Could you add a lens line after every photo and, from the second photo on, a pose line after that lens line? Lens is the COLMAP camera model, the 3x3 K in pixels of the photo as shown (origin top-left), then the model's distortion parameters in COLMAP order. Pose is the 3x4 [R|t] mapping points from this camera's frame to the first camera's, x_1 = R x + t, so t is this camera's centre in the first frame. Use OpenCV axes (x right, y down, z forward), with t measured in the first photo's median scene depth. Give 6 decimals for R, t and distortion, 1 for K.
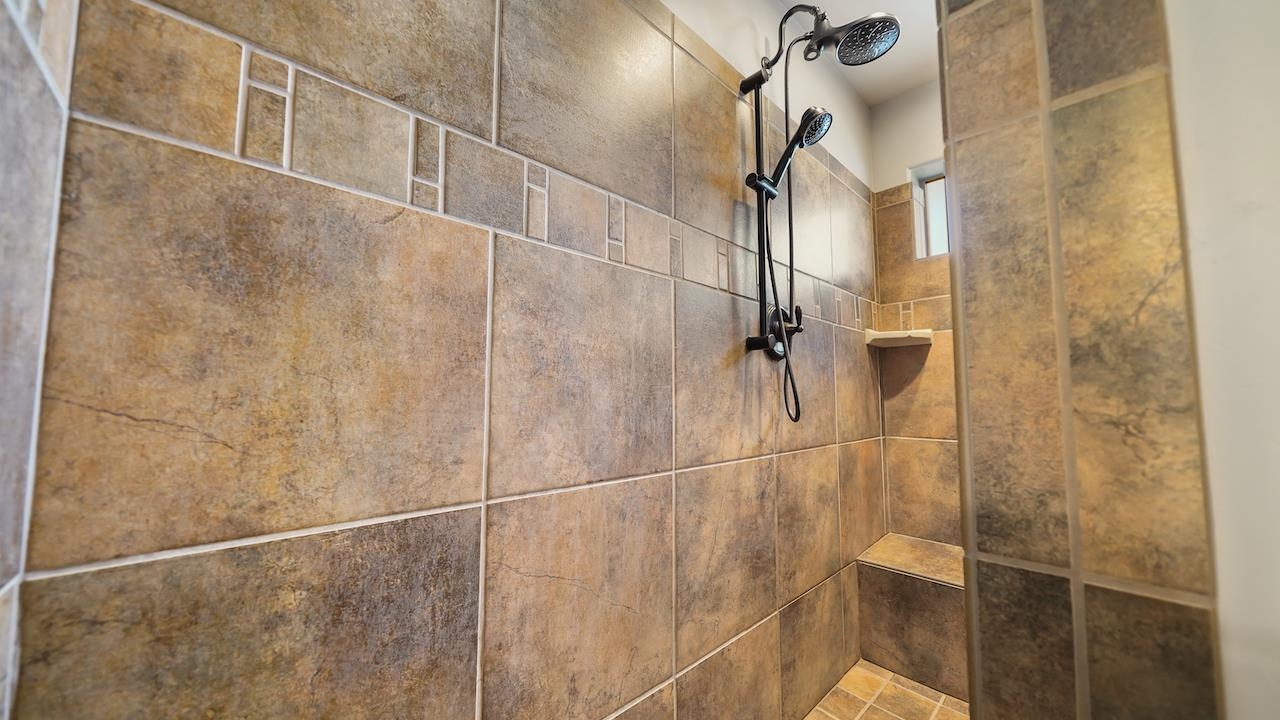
lens RADIAL K [[450.3, 0, 632.4], [0, 450.3, 358.5], [0, 0, 1]] dist [-0.010842, 0.000064]
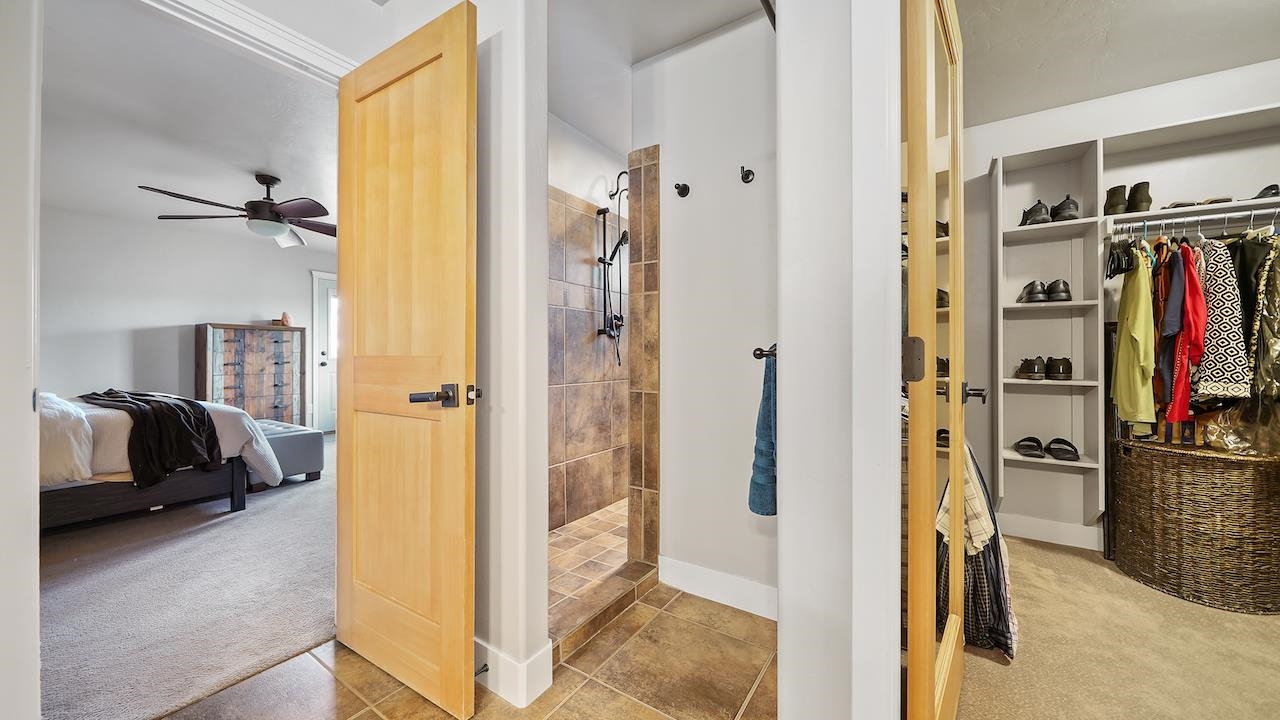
lens RADIAL K [[450.3, 0, 632.4], [0, 450.3, 358.5], [0, 0, 1]] dist [-0.010842, 0.000064]
pose [[0.975455, -0.006251, 0.220108, -0.080127], [-0.014225, 0.995720, 0.091320, -0.114907], [-0.219737, -0.092209, 0.971192, -1.312190]]
